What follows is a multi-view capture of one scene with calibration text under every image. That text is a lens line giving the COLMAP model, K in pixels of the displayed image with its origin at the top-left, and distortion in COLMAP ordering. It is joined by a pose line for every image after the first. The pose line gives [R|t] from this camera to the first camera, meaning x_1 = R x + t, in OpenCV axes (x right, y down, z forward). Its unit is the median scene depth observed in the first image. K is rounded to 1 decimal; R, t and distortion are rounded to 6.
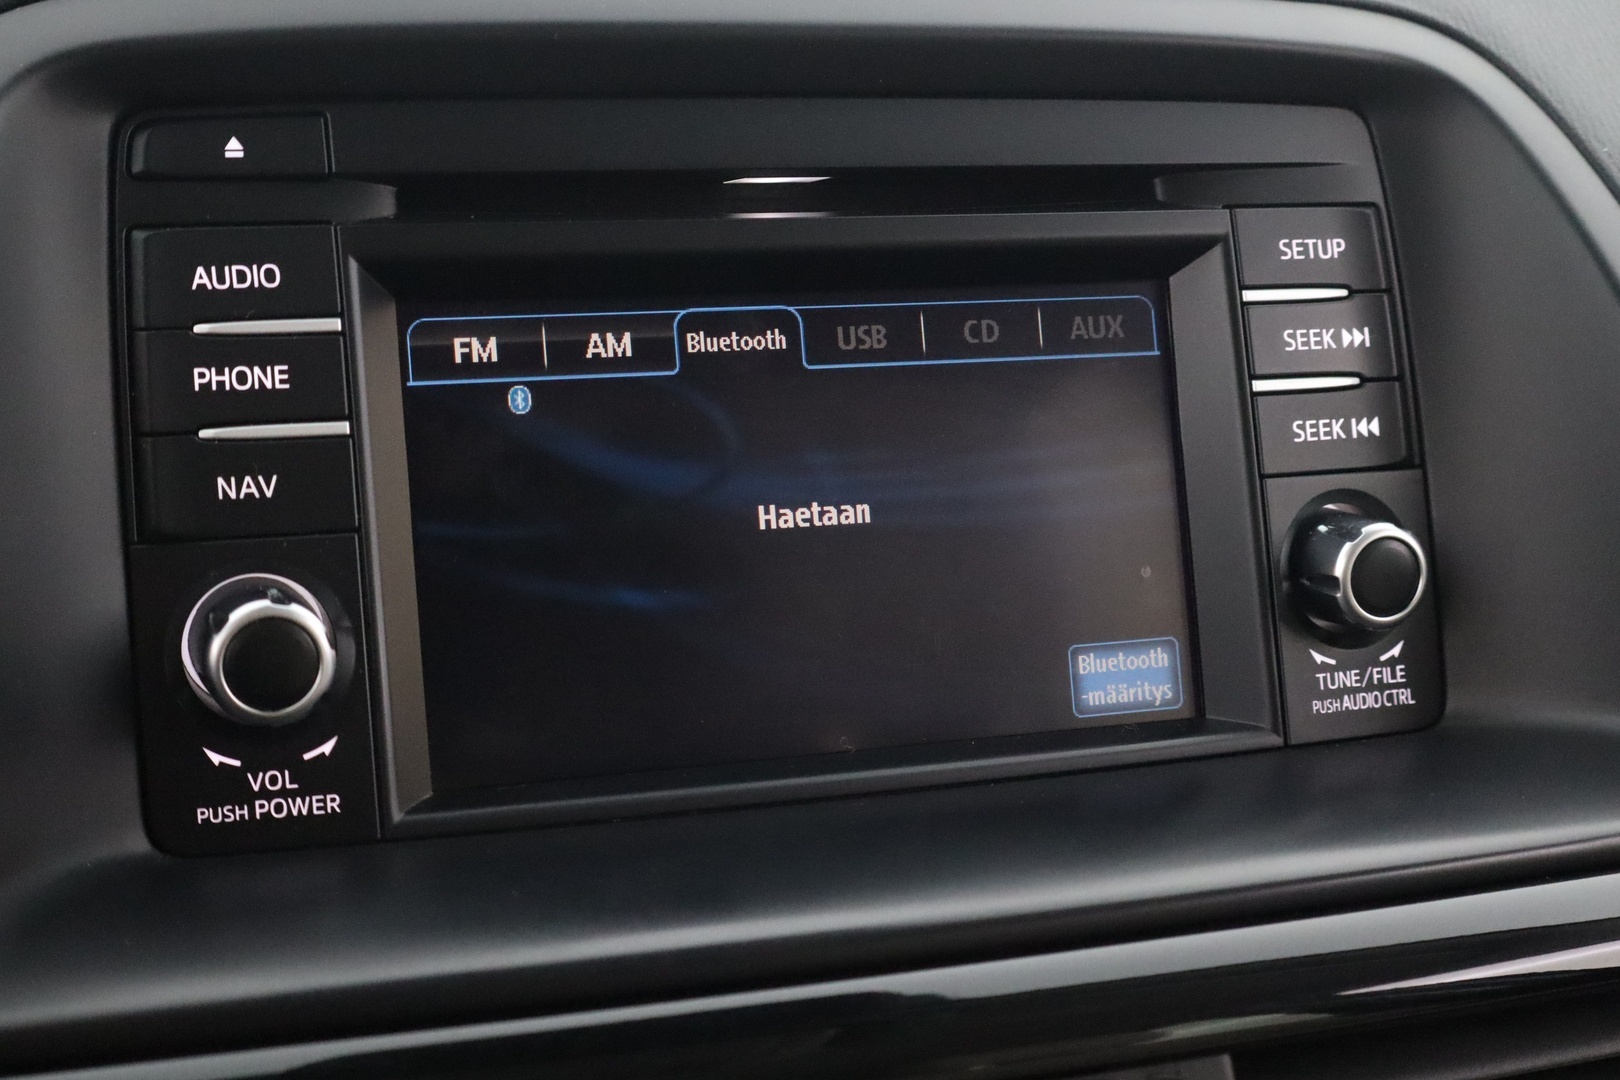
lens RADIAL K [[2287.9, 0, 811.3], [0, 2287.9, 535.2], [0, 0, 1]] dist [-0.084061, 0.000000]
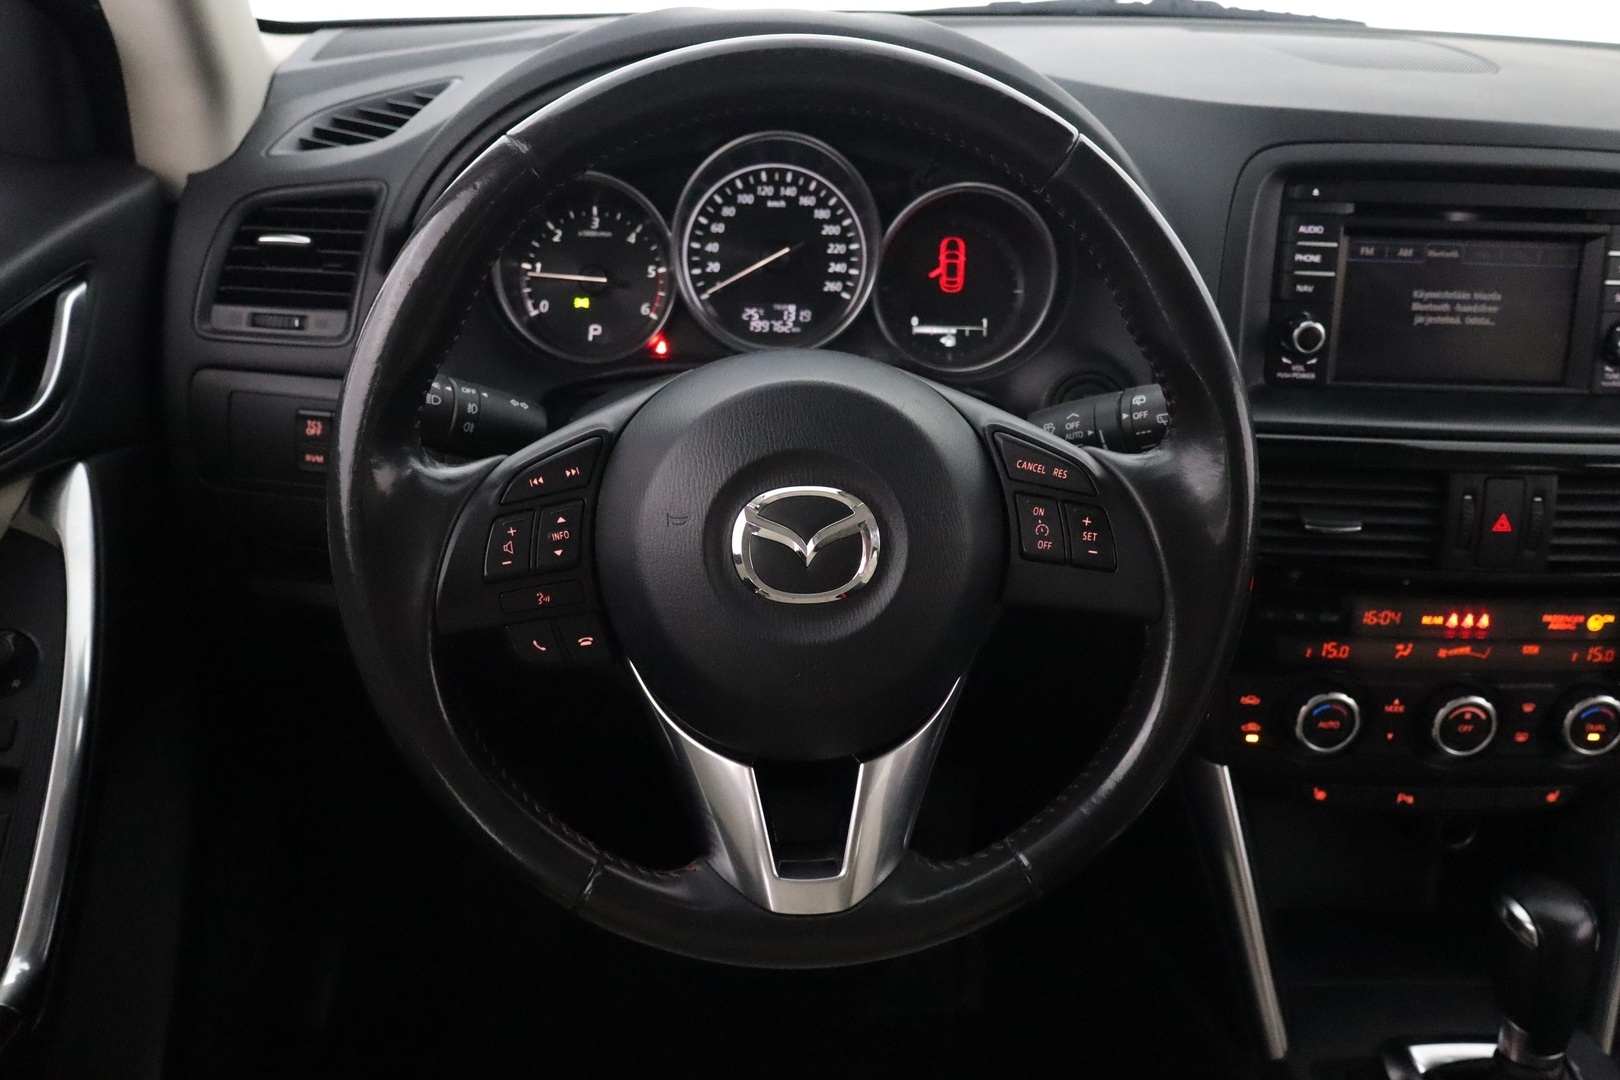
lens RADIAL K [[1520.5, 0, 806.8], [0, 1520.5, 546.7], [0, 0, 1]] dist [0.015115, 0.000000]
pose [[0.961193, 0.161325, -0.223790, -0.393907], [-0.097752, 0.957729, 0.270555, -0.204428], [0.257977, -0.238180, 0.936332, -1.585656]]
